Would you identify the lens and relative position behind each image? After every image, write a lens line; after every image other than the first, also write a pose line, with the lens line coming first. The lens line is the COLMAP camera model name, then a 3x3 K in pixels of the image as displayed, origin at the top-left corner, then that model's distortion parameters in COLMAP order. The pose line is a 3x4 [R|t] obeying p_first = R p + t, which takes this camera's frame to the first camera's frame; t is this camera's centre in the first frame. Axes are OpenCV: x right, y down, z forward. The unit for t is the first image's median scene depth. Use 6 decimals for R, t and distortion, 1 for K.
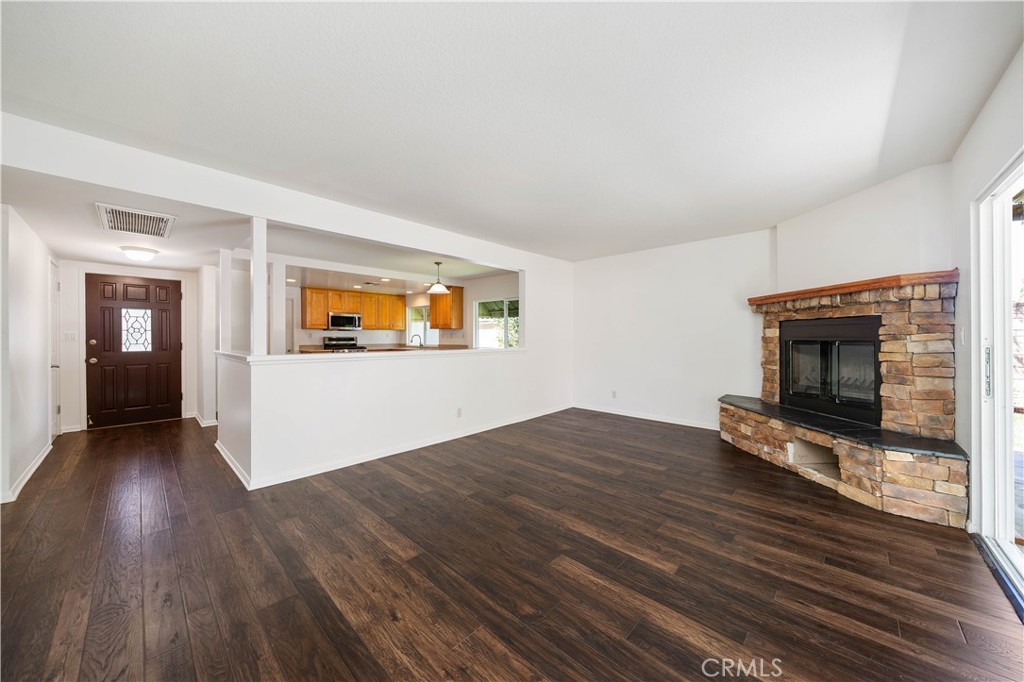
lens RADIAL K [[352.4, 0, 512.0], [0, 352.4, 341.0], [0, 0, 1]] dist [-0.000272, 0.000000]
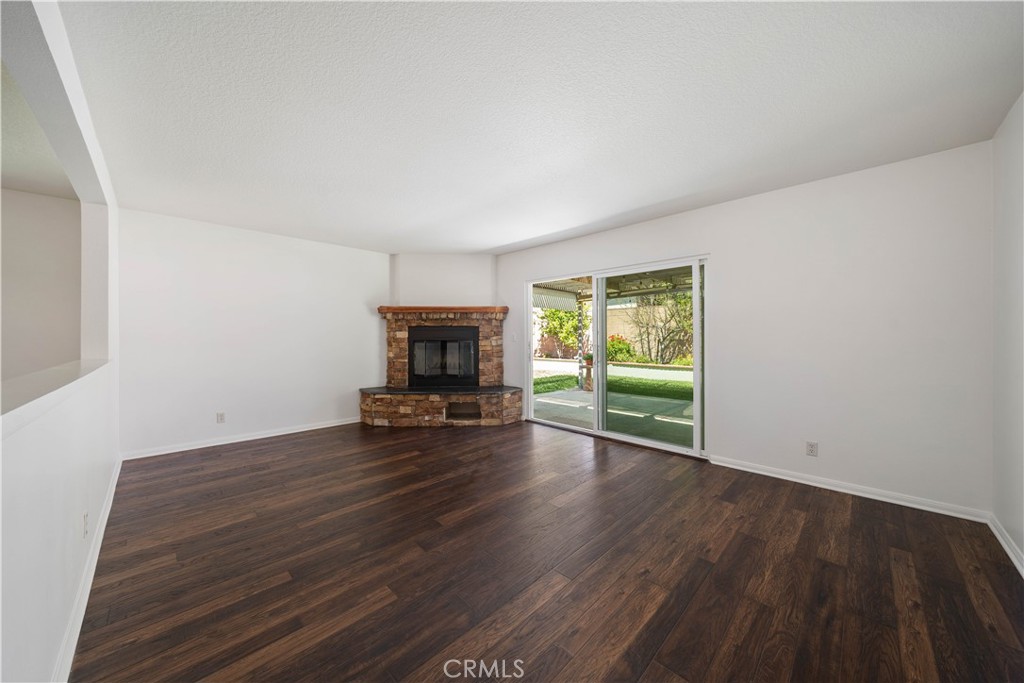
lens RADIAL K [[360.9, 0, 509.1], [0, 360.9, 336.1], [0, 0, 1]] dist [-0.000241, 0.000003]
pose [[0.026289, 0.005561, 0.999639, -0.646720], [0.012508, 0.999904, -0.005892, -0.005387], [-0.999576, 0.012658, 0.026217, 0.584805]]
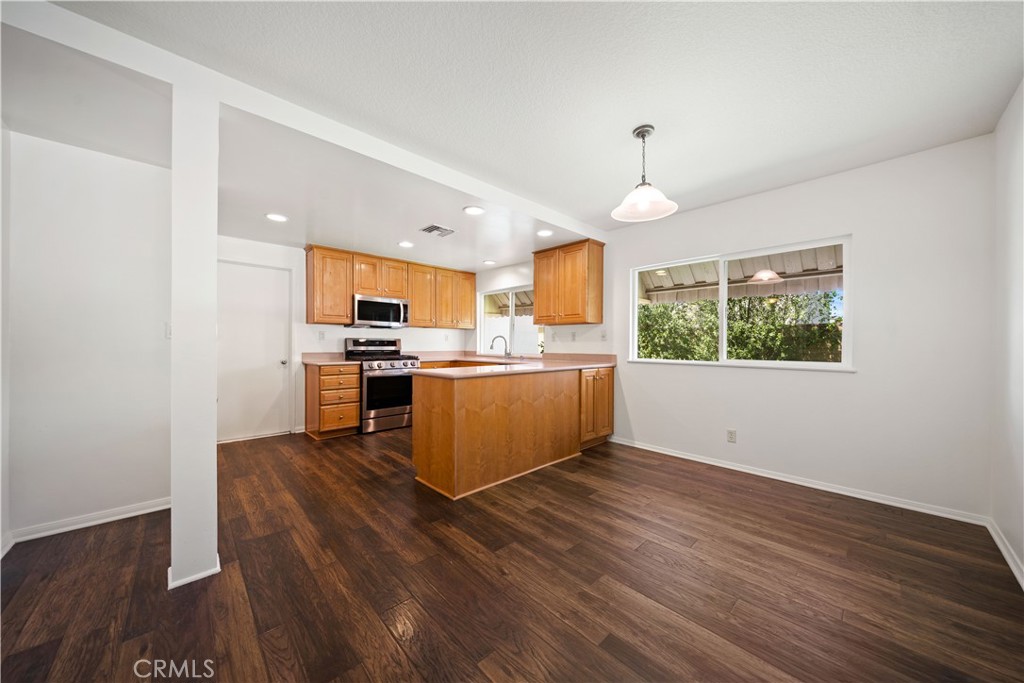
lens RADIAL K [[352.4, 0, 512.0], [0, 352.4, 341.5], [0, 0, 1]] dist [-0.000272, 0.000000]
pose [[0.998120, 0.003712, -0.061173, -0.522923], [-0.004896, 0.999803, -0.019214, 0.006727], [0.061090, 0.019478, 0.997942, 1.018130]]
